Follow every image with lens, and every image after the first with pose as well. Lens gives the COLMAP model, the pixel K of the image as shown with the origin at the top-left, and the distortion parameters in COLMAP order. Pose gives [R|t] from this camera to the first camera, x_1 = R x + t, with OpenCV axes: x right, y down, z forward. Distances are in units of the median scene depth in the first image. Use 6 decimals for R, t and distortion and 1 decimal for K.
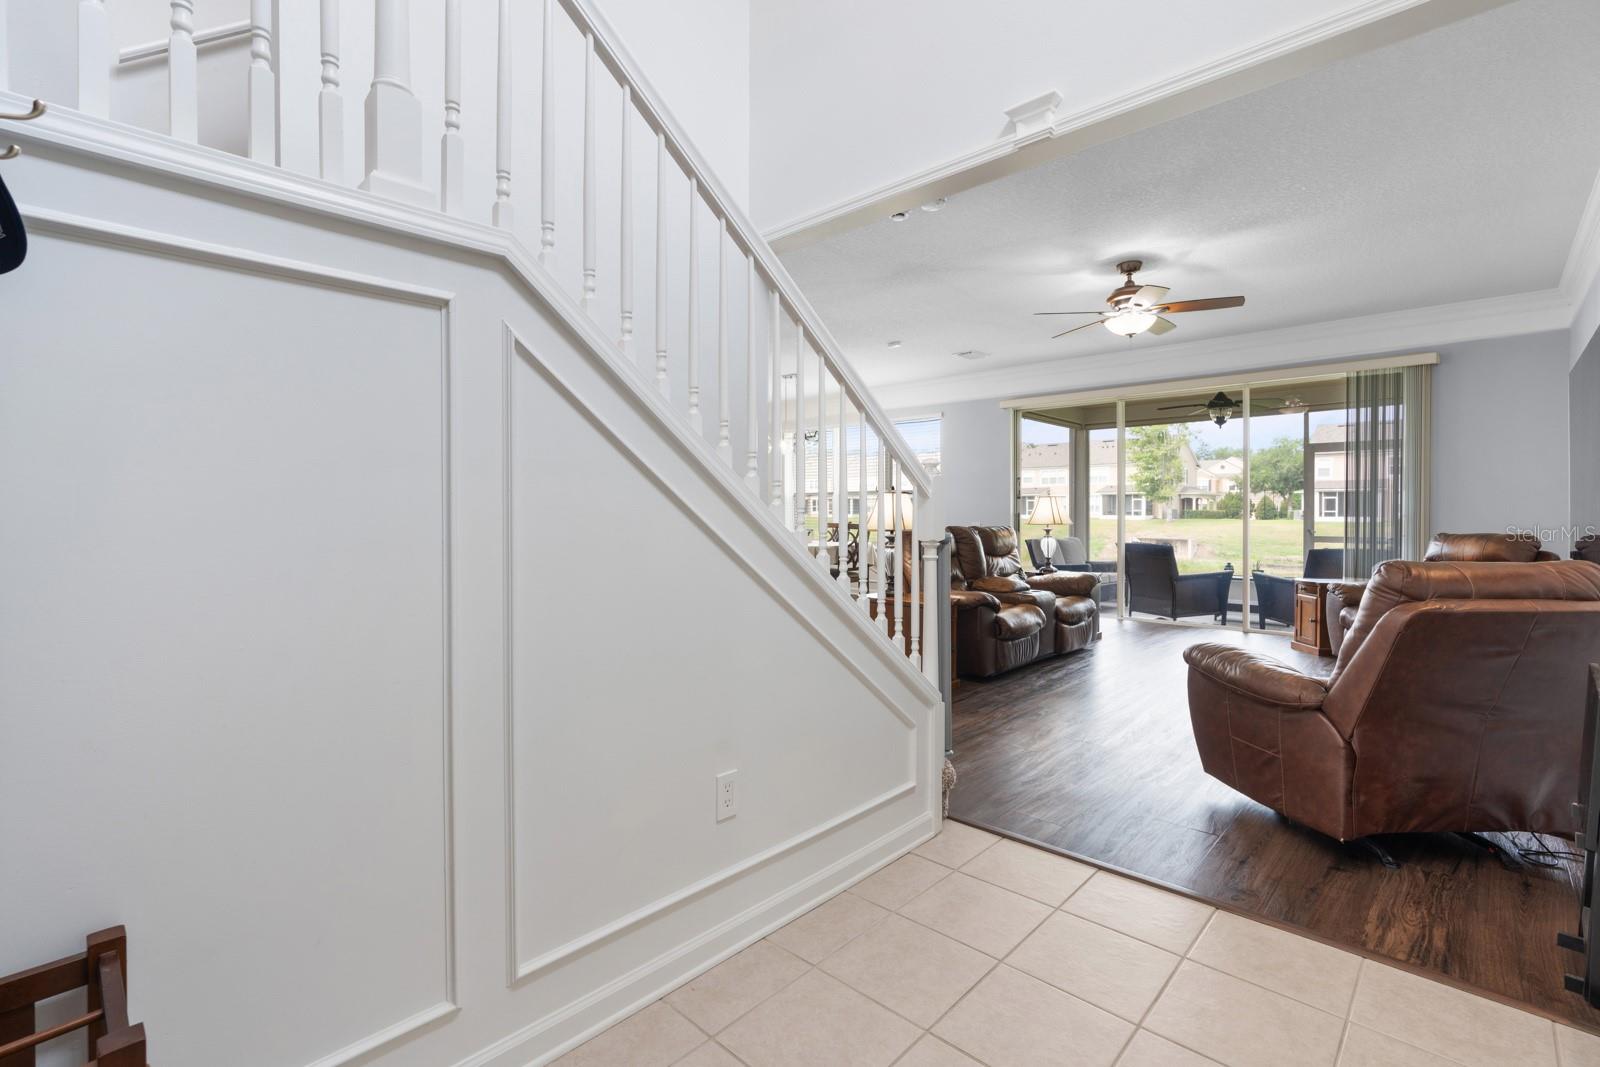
lens RADIAL K [[724.5, 0, 788.4], [0, 724.5, 512.8], [0, 0, 1]] dist [-0.001652, 0.000133]
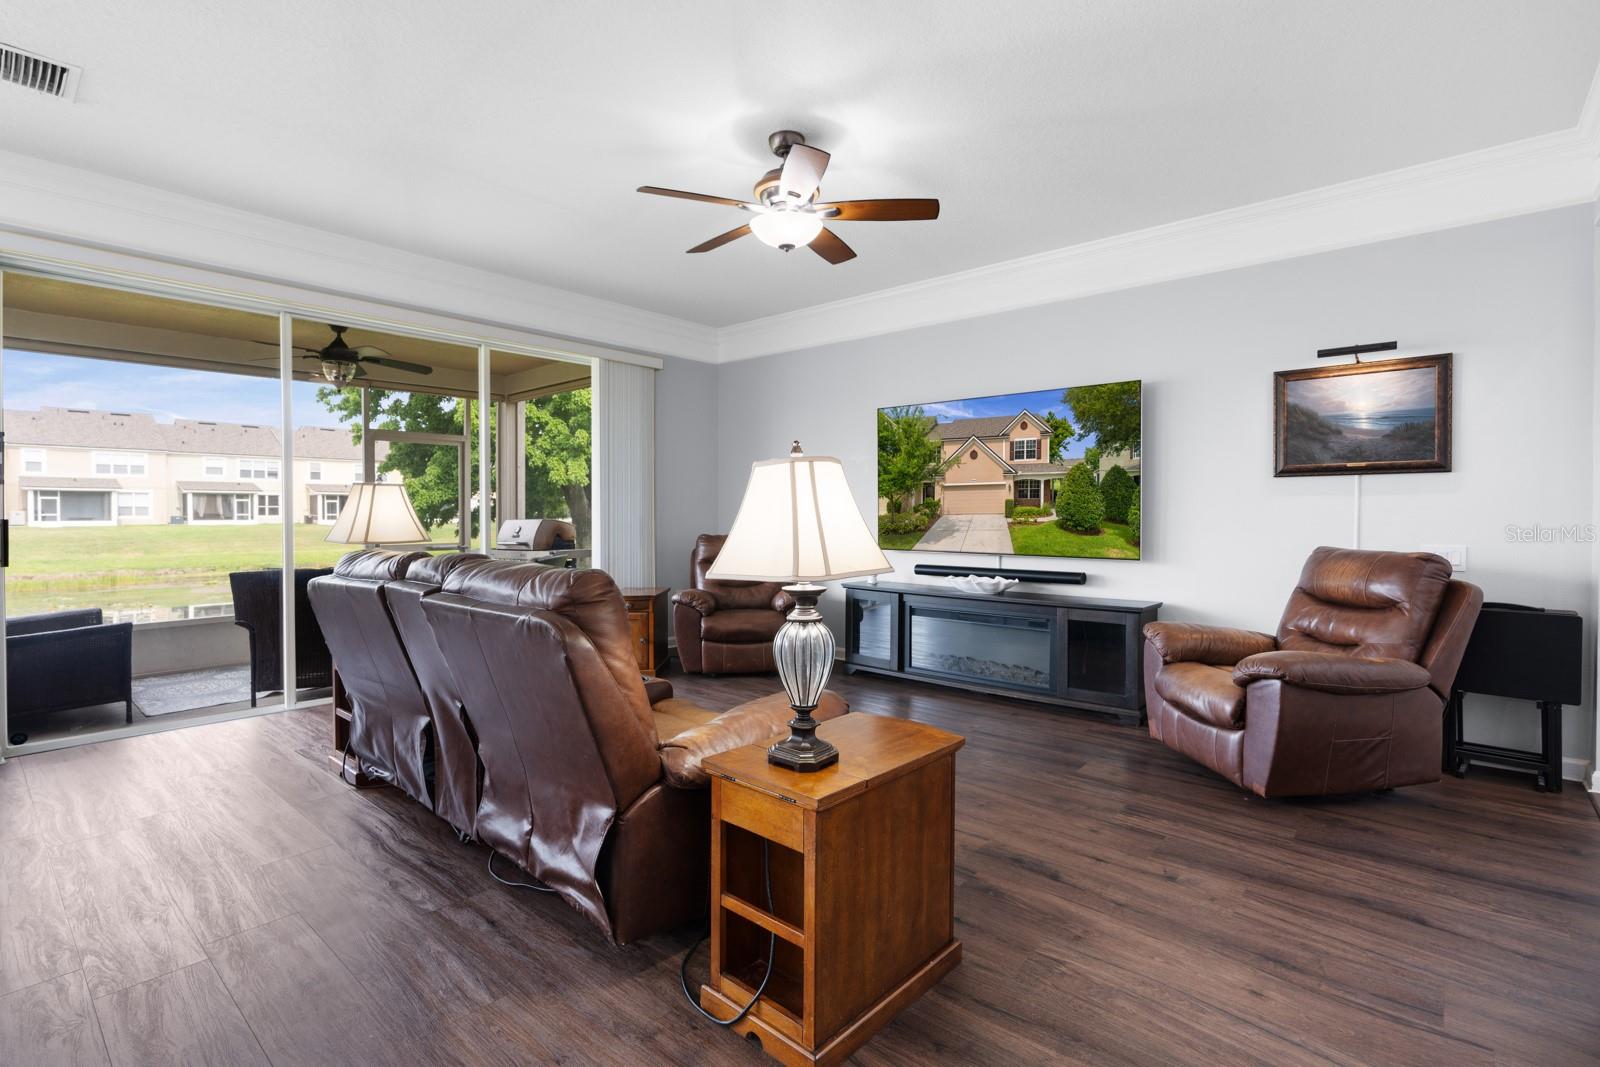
lens RADIAL K [[747.8, 0, 793.5], [0, 747.8, 529.2], [0, 0, 1]] dist [0.002610, 0.000579]
pose [[-0.033972, -0.021931, 0.999182, -0.224783], [0.004417, 0.999746, 0.022093, -0.002099], [-0.999413, 0.005164, -0.033867, 1.052232]]
